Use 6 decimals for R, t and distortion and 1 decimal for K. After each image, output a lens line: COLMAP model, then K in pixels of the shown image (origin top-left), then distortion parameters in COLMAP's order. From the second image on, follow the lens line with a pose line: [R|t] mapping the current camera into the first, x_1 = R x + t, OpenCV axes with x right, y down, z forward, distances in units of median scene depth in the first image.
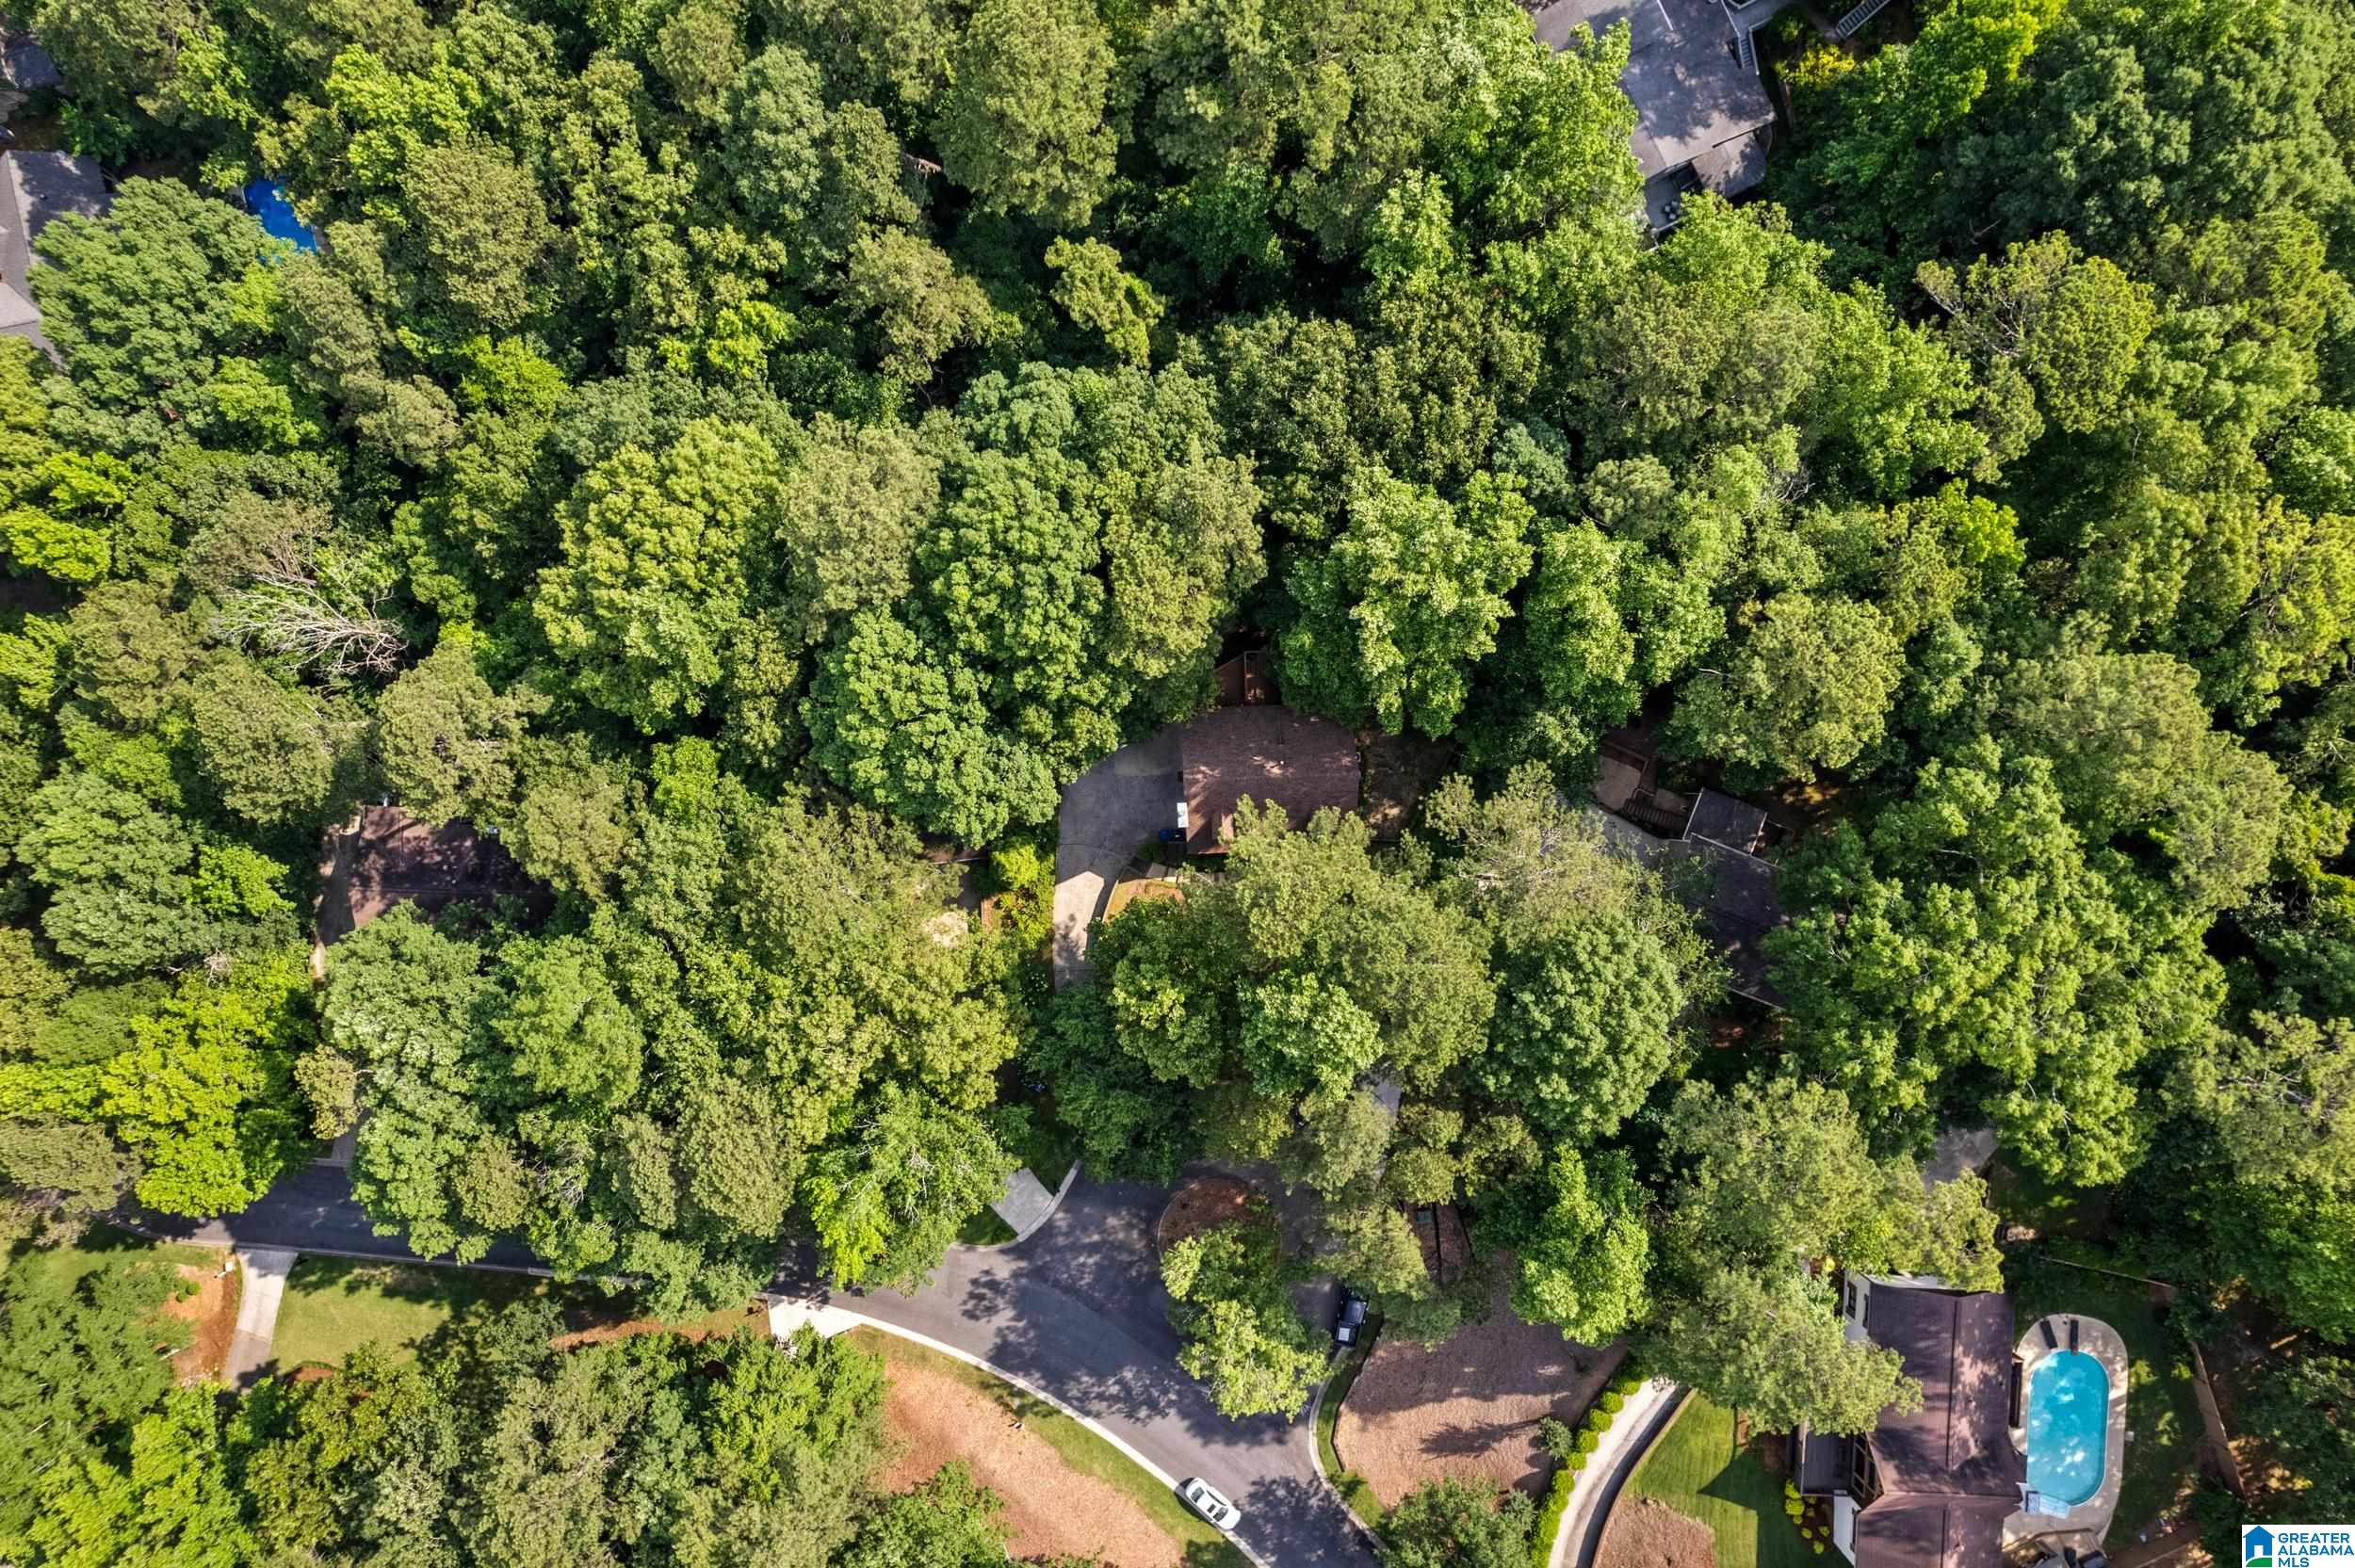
lens RADIAL K [[1488.4, 0, 1177.5], [0, 1488.4, 784.0], [0, 0, 1]] dist [-0.000058, -0.000005]
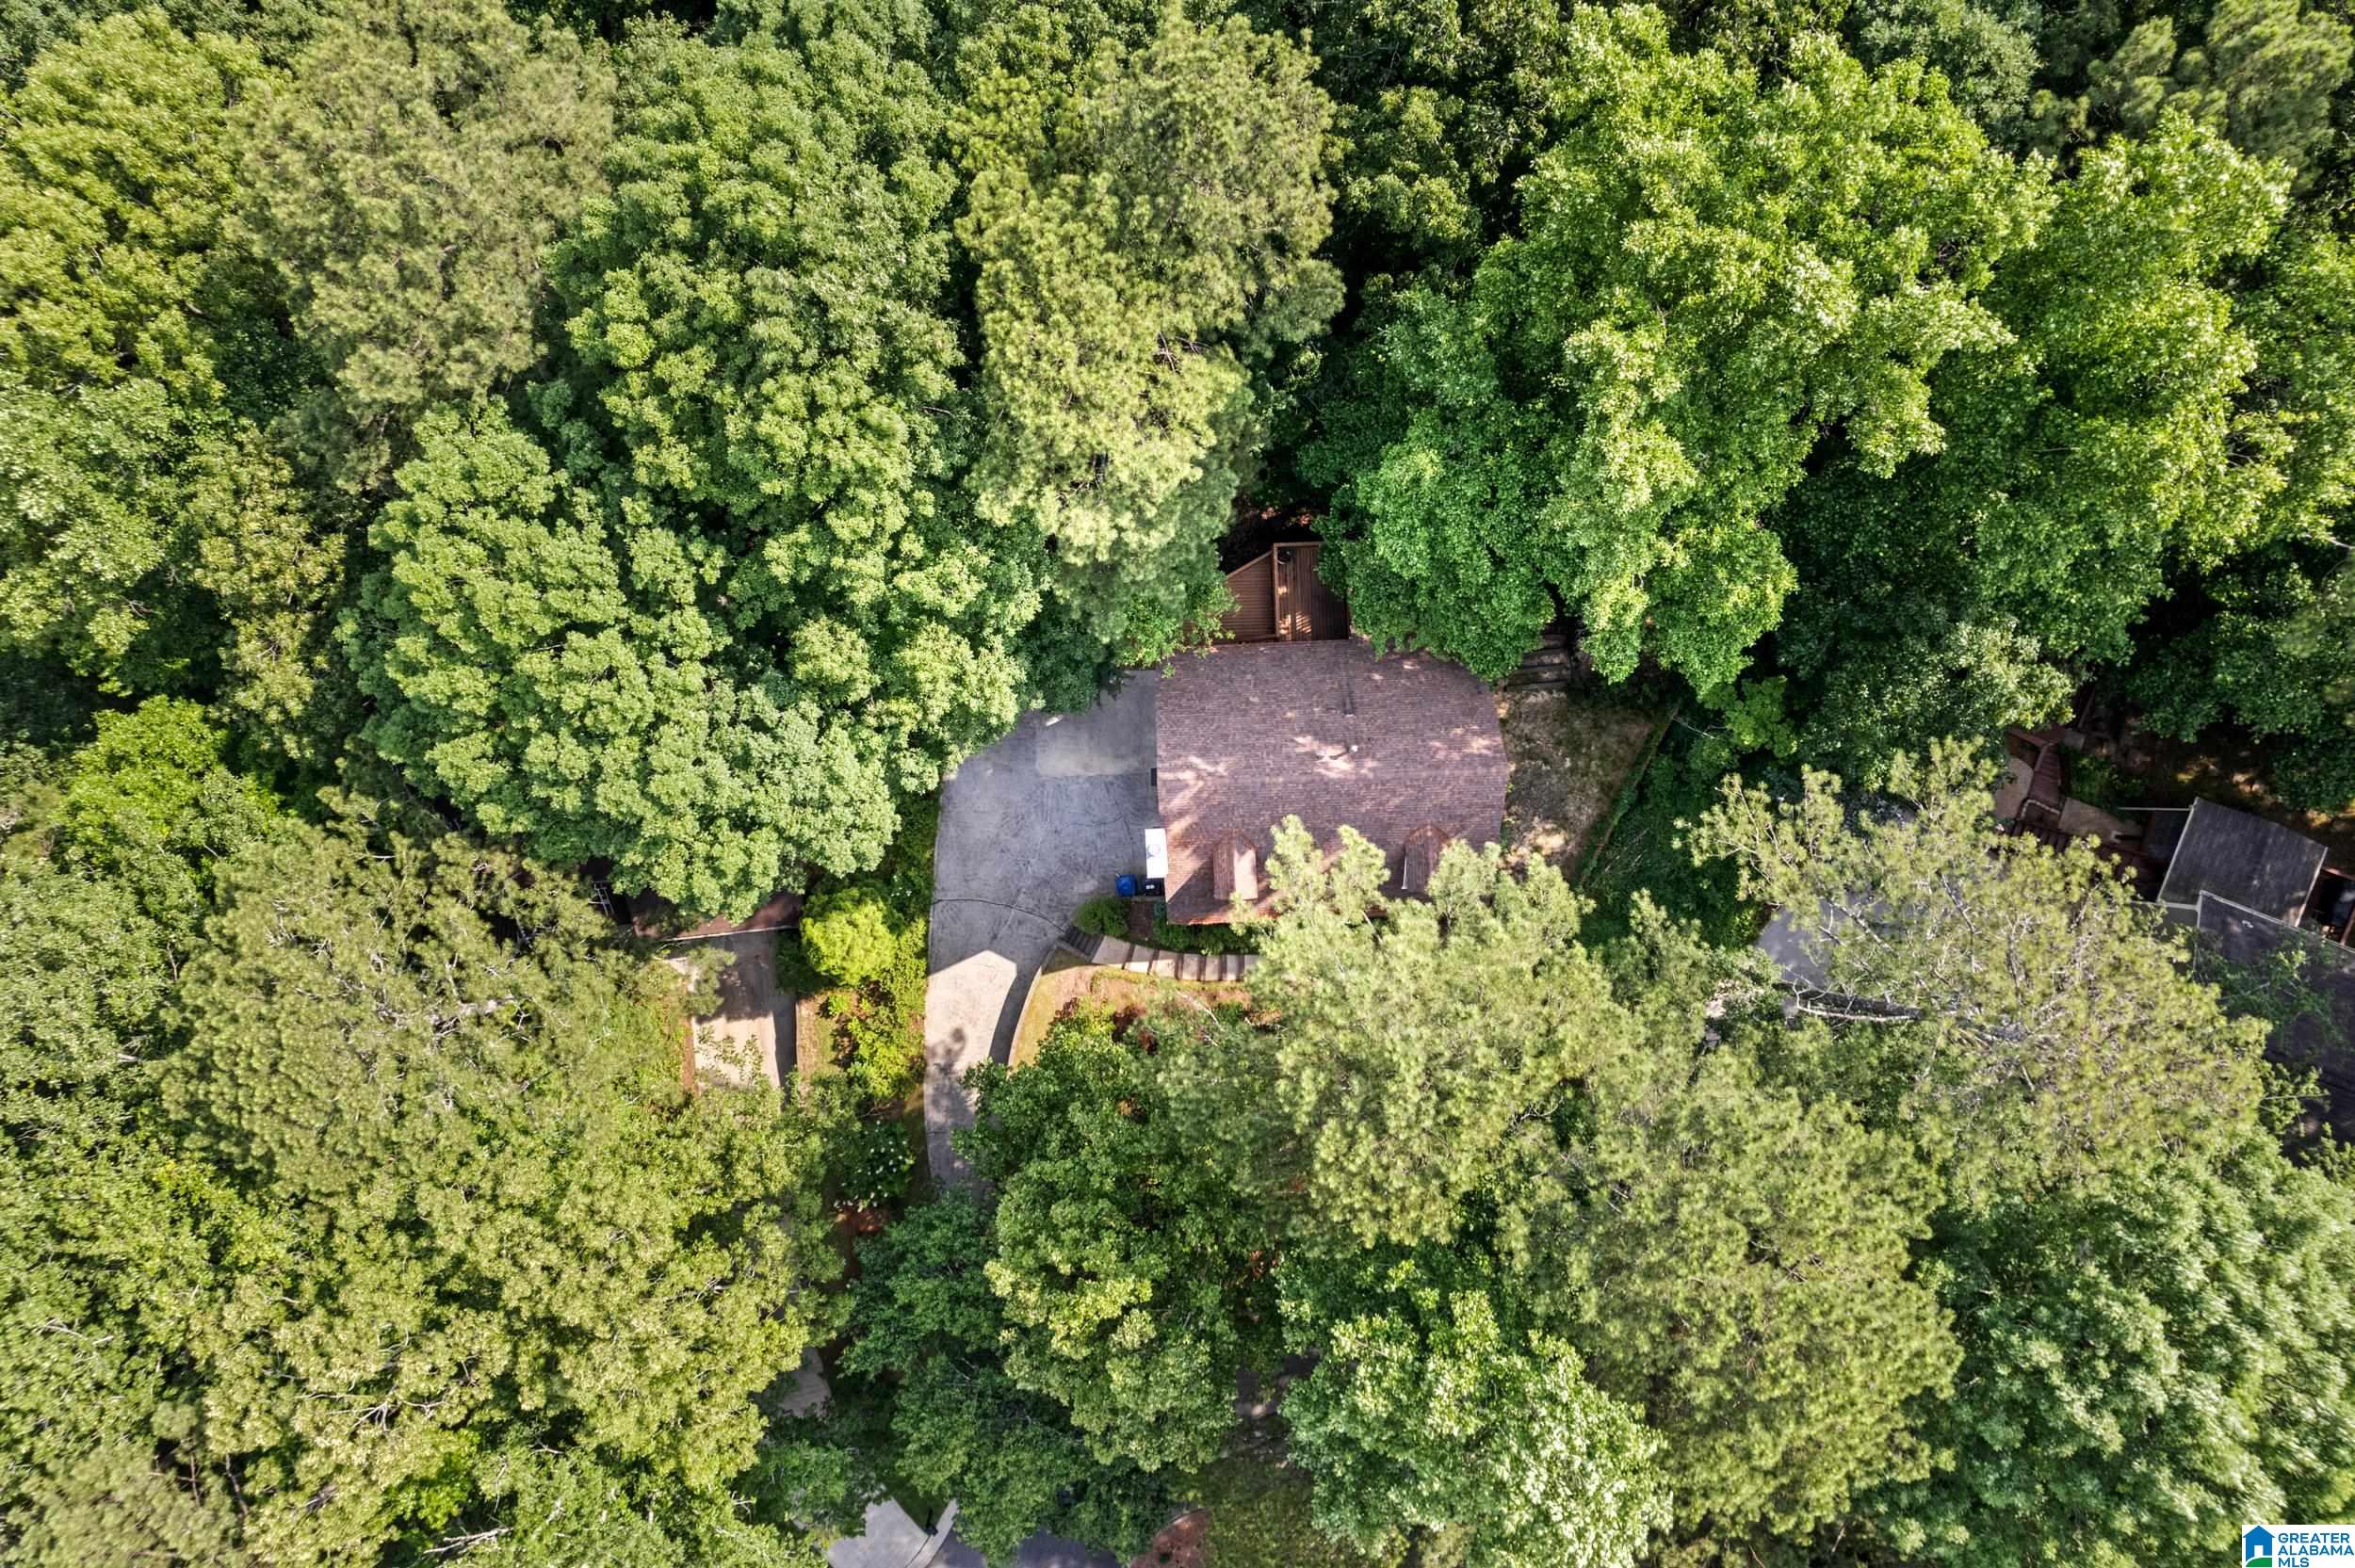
lens RADIAL K [[1493.6, 0, 1181.0], [0, 1493.6, 797.2], [0, 0, 1]] dist [-0.126395, -0.000623]
pose [[0.999999, -0.000913, 0.001394, 0.012418], [0.000904, 0.999980, 0.006279, -0.001139], [-0.001400, -0.006277, 0.999979, 0.564164]]
